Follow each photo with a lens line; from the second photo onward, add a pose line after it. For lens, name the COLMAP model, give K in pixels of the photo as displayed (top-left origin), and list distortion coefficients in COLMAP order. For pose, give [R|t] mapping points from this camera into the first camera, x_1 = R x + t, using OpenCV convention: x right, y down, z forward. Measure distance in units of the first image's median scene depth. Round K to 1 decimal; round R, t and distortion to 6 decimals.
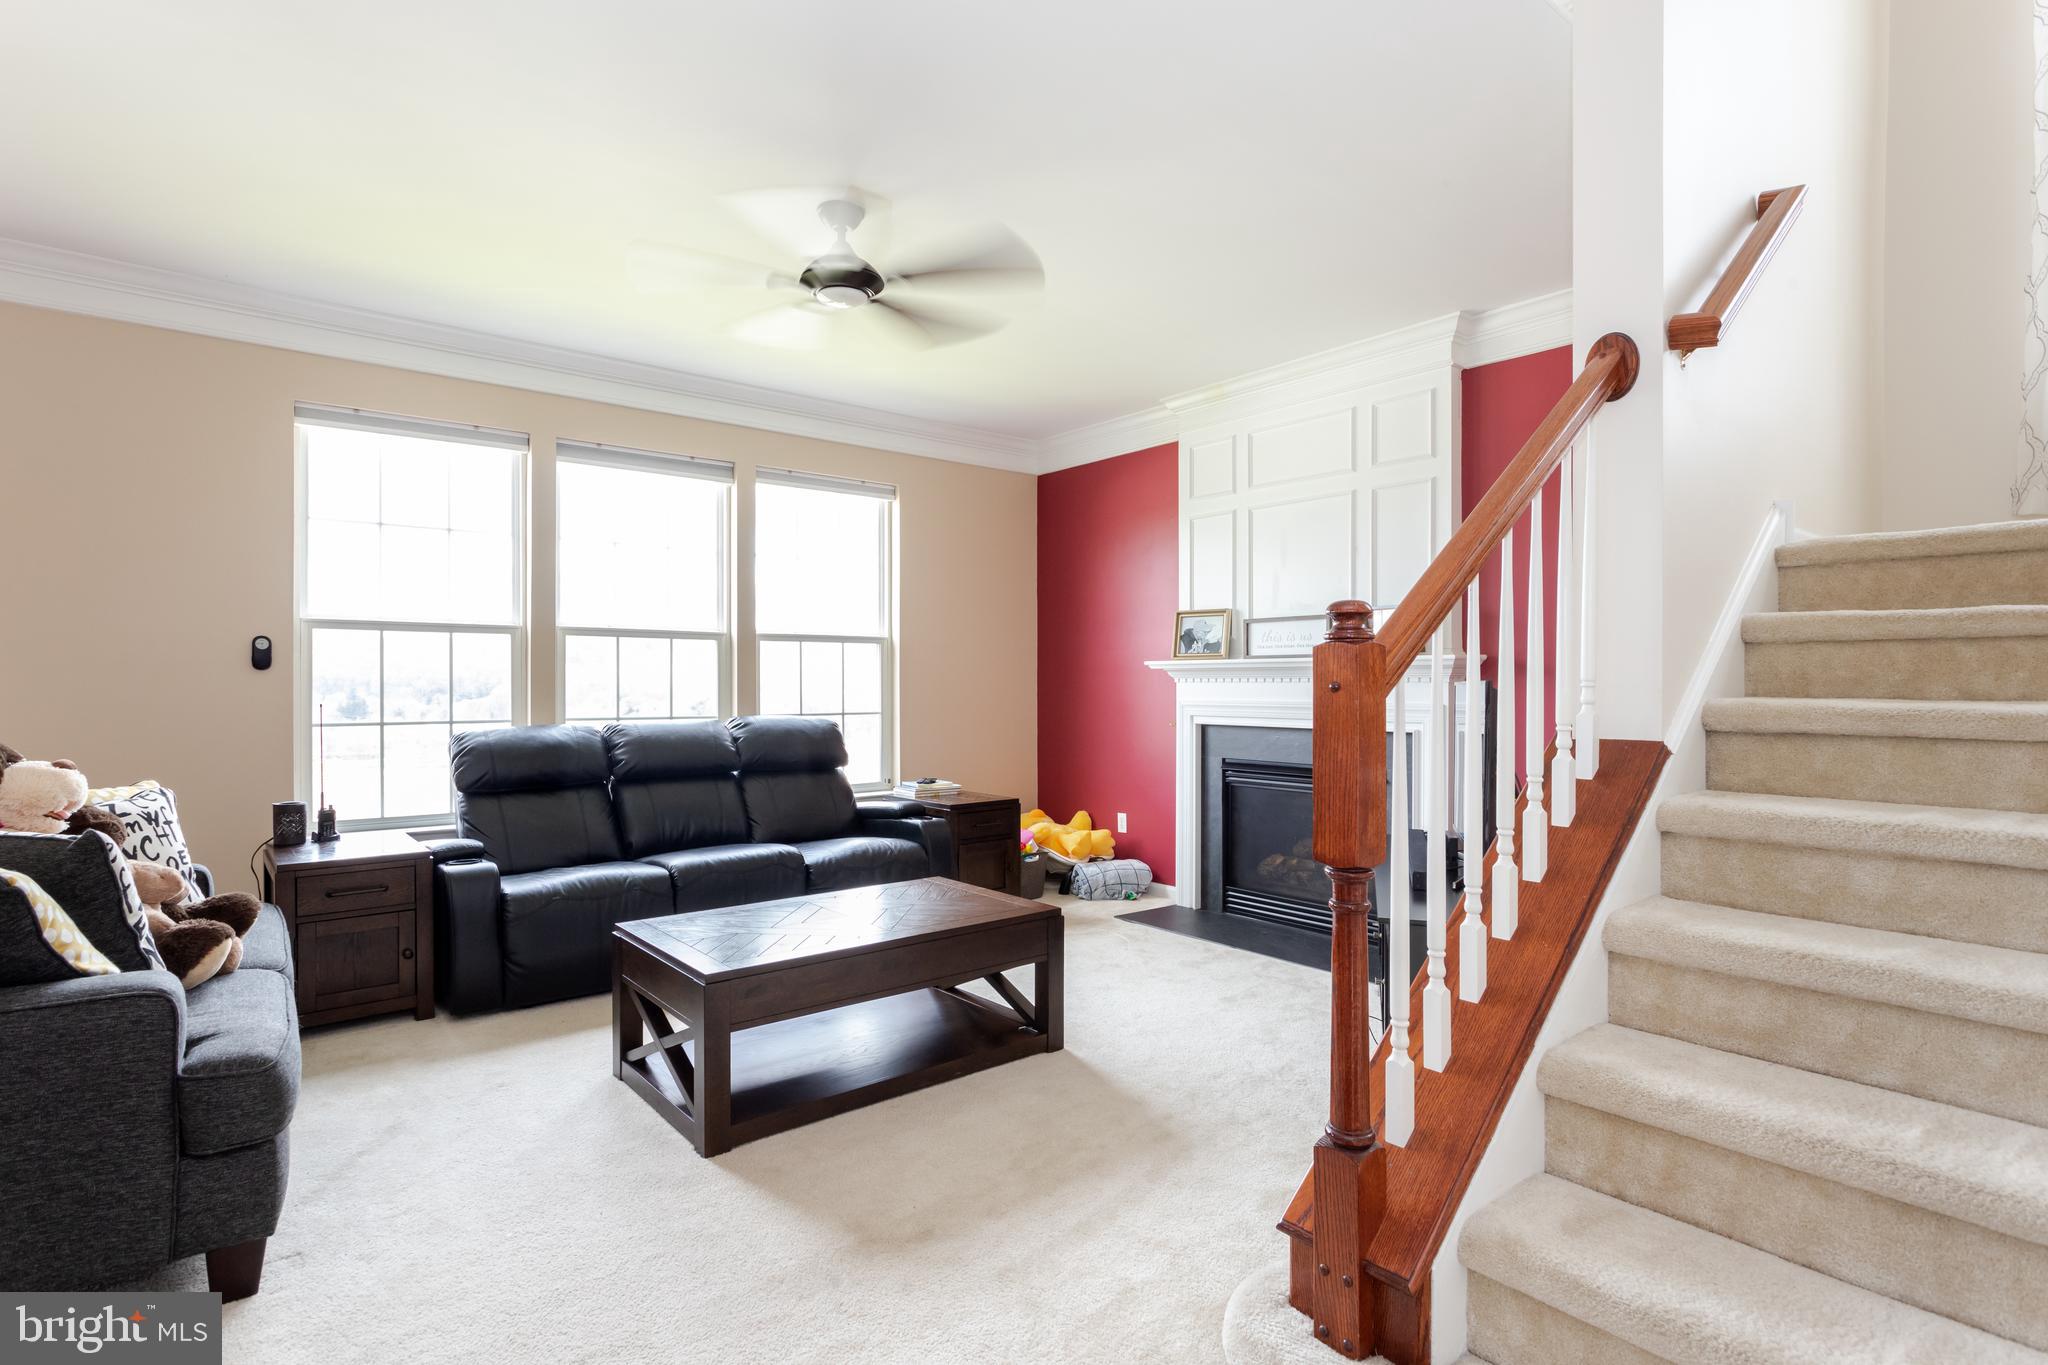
lens RADIAL K [[1010.3, 0, 1005.8], [0, 1010.3, 686.2], [0, 0, 1]] dist [-0.002740, 0.000129]
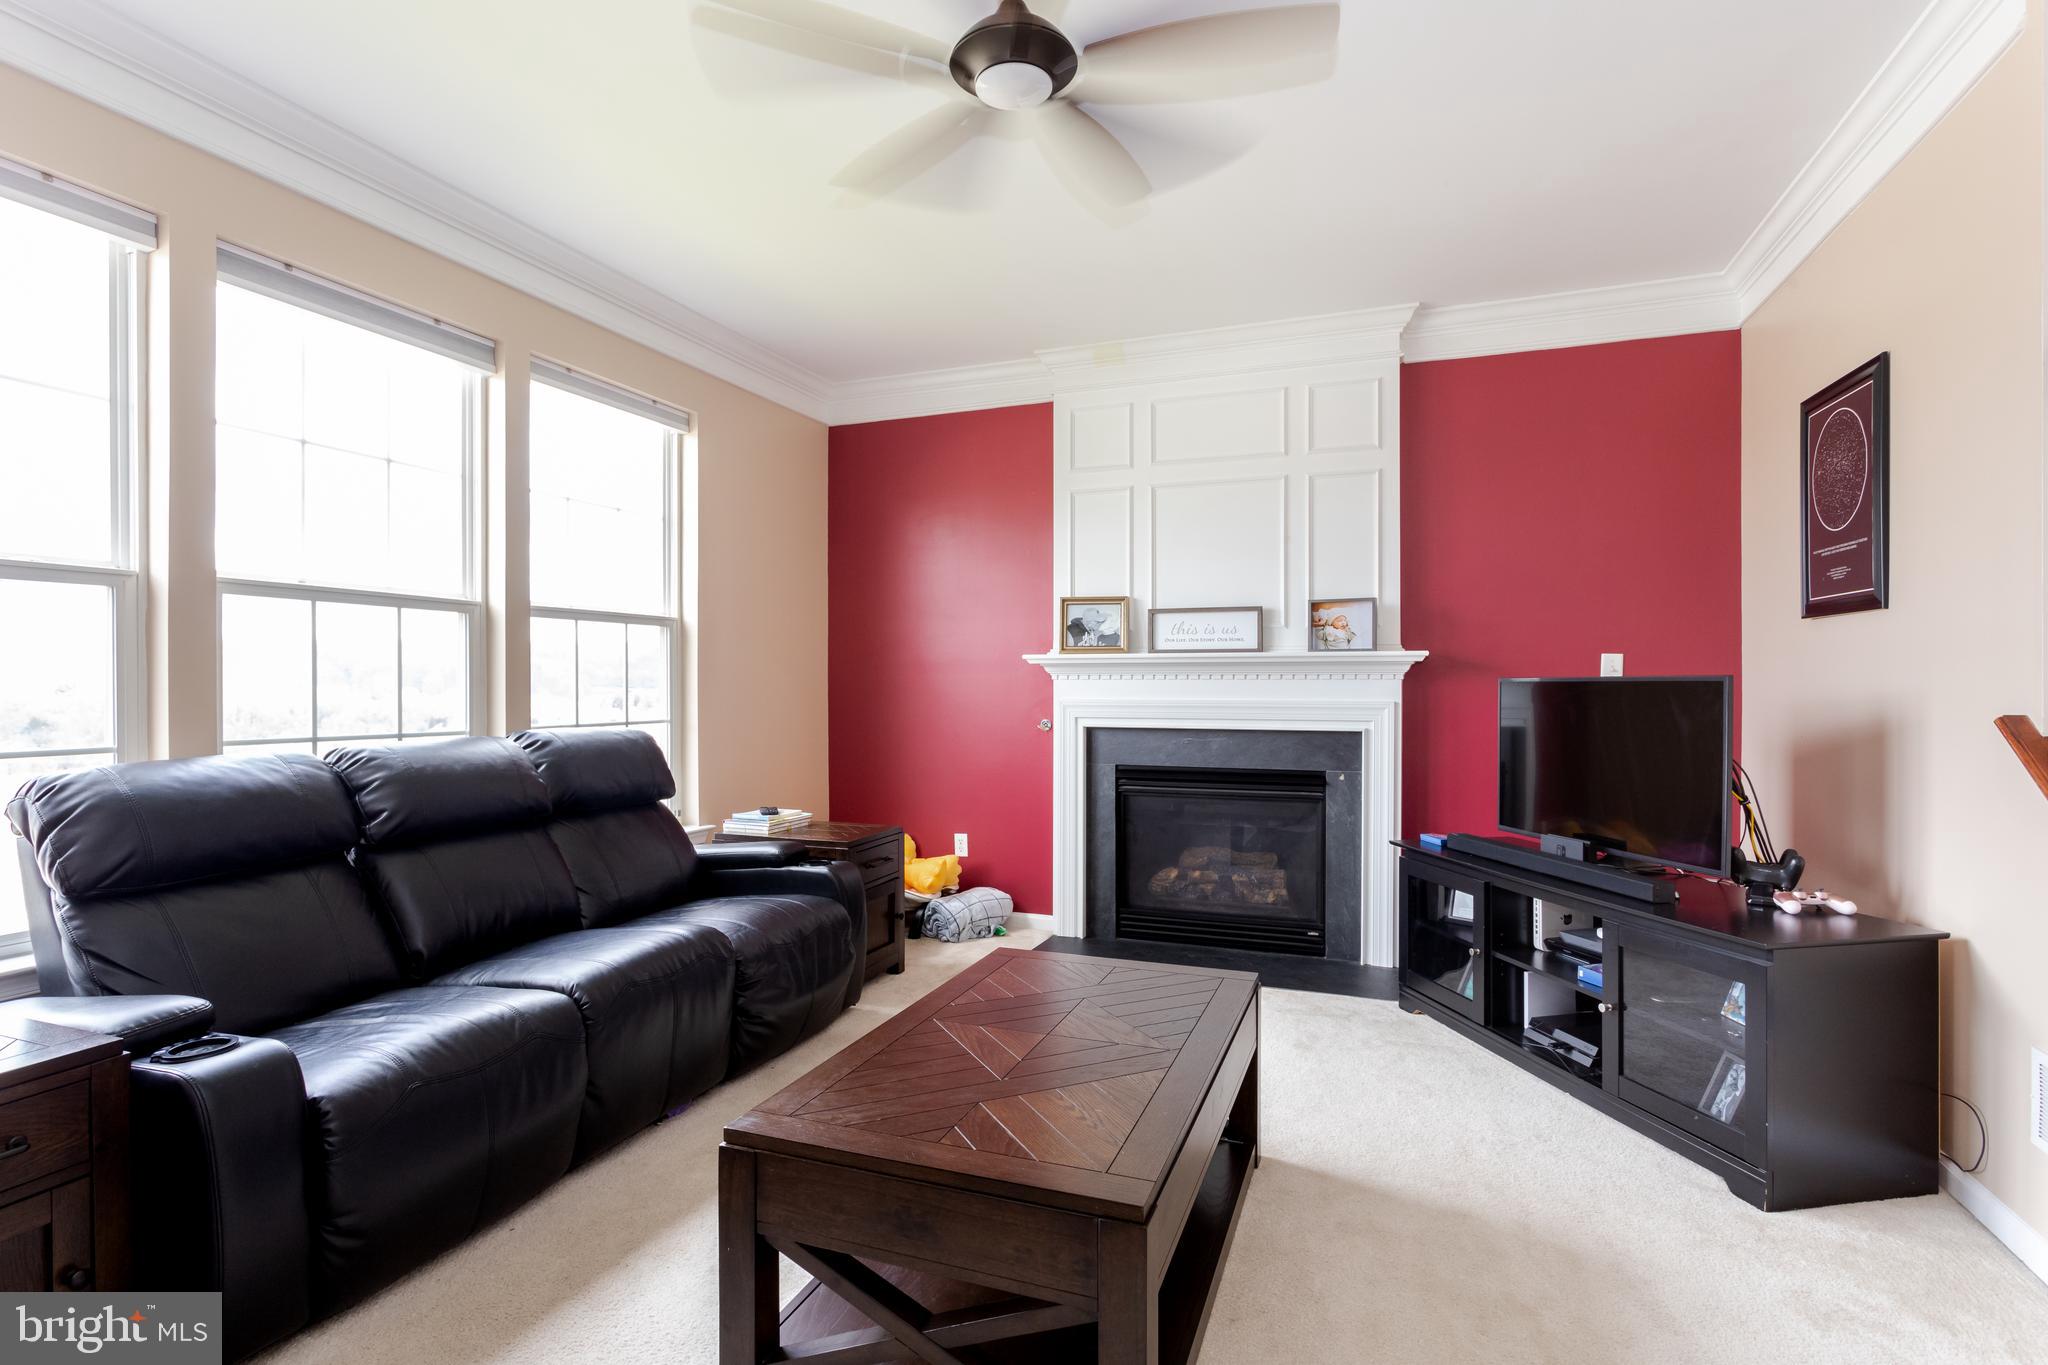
lens RADIAL K [[1010.3, 0, 1005.8], [0, 1010.3, 686.2], [0, 0, 1]] dist [-0.002740, 0.000129]
pose [[0.867301, -0.001823, 0.497782, -0.312430], [0.001827, 0.999998, 0.000479, 0.001442], [-0.497781, 0.000494, 0.867302, 0.277251]]
